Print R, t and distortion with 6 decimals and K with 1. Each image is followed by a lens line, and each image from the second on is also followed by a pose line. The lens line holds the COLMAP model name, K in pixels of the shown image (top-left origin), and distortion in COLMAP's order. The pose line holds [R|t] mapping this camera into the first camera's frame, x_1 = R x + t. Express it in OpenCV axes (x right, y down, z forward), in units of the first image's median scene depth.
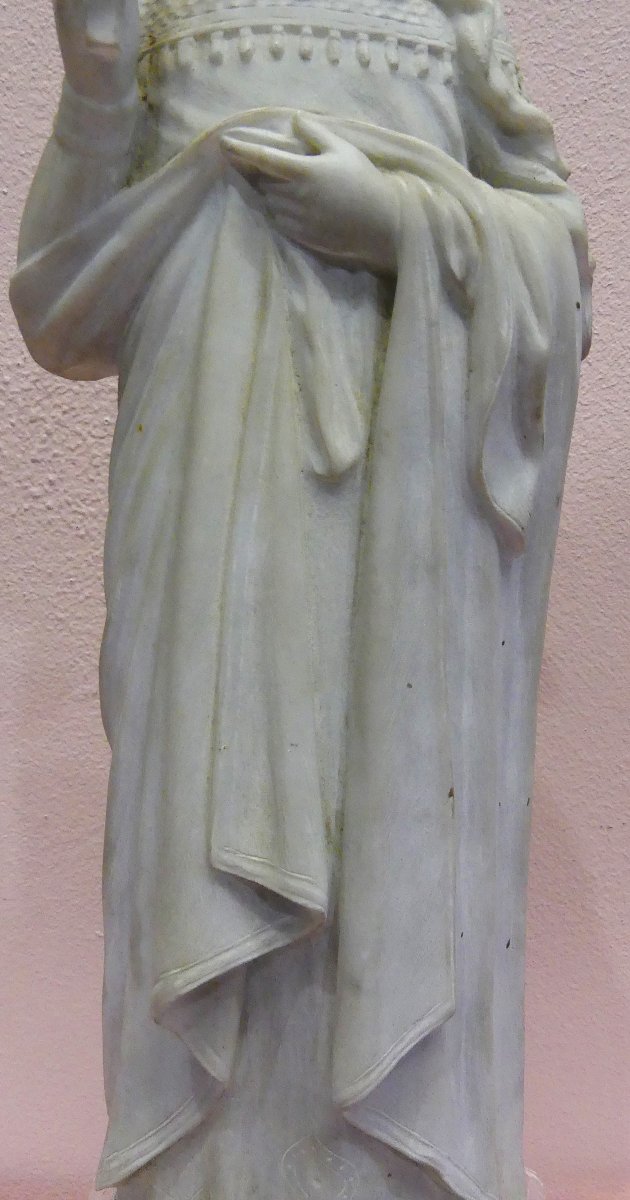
lens RADIAL K [[902.3, 0, 333.2], [0, 902.3, 597.7], [0, 0, 1]] dist [-0.034400, 0.026999]
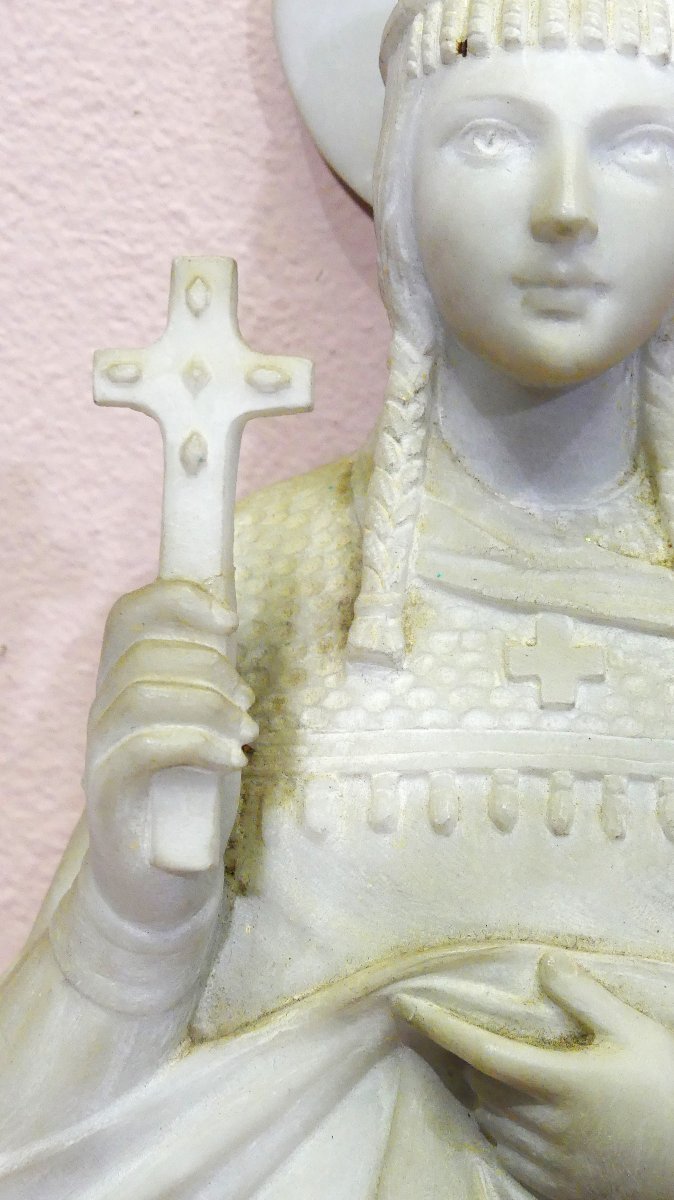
lens RADIAL K [[2318.6, 0, 348.5], [0, 2318.6, 592.5], [0, 0, 1]] dist [-0.009661, 0.000000]
pose [[0.999880, 0.013588, -0.007372, -0.138264], [-0.014884, 0.975022, -0.221609, -0.424967], [0.004177, 0.221693, 0.975108, -0.305690]]
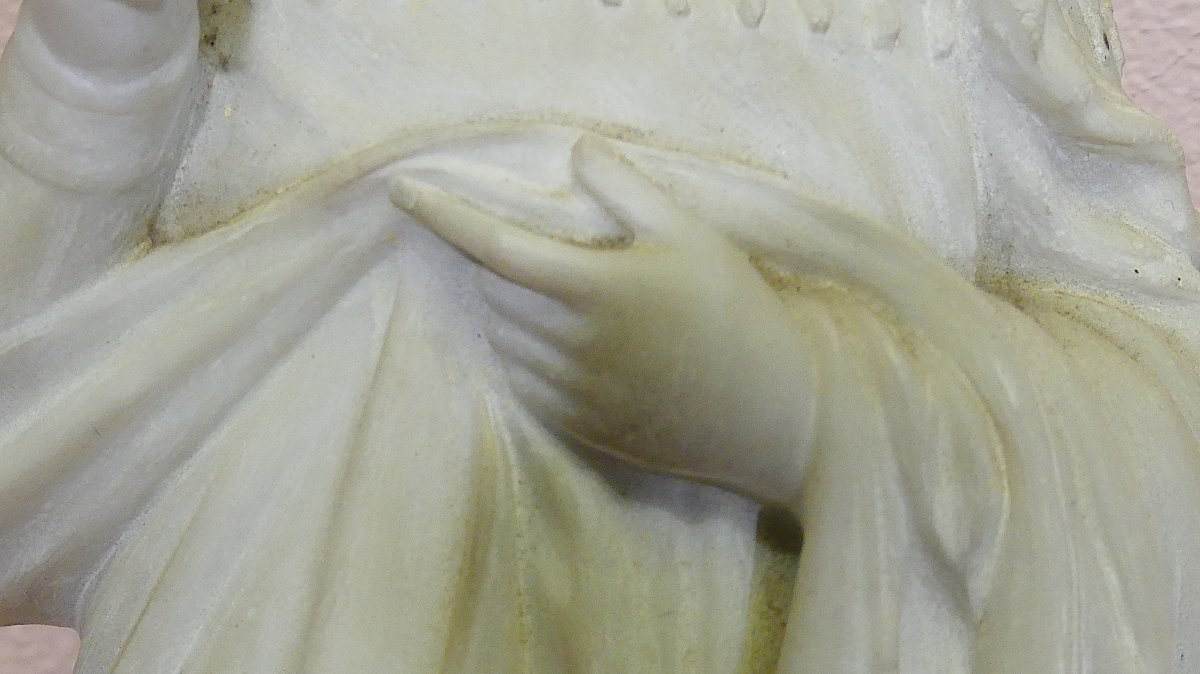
lens RADIAL K [[2318.6, 0, 593.9], [0, 2318.6, 342.8], [0, 0, 1]] dist [-0.009661, 0.000000]
pose [[0.996942, 0.069131, 0.036438, -0.064731], [-0.062813, 0.986284, -0.152635, -0.269980], [-0.046490, 0.149879, 0.987611, -0.041862]]
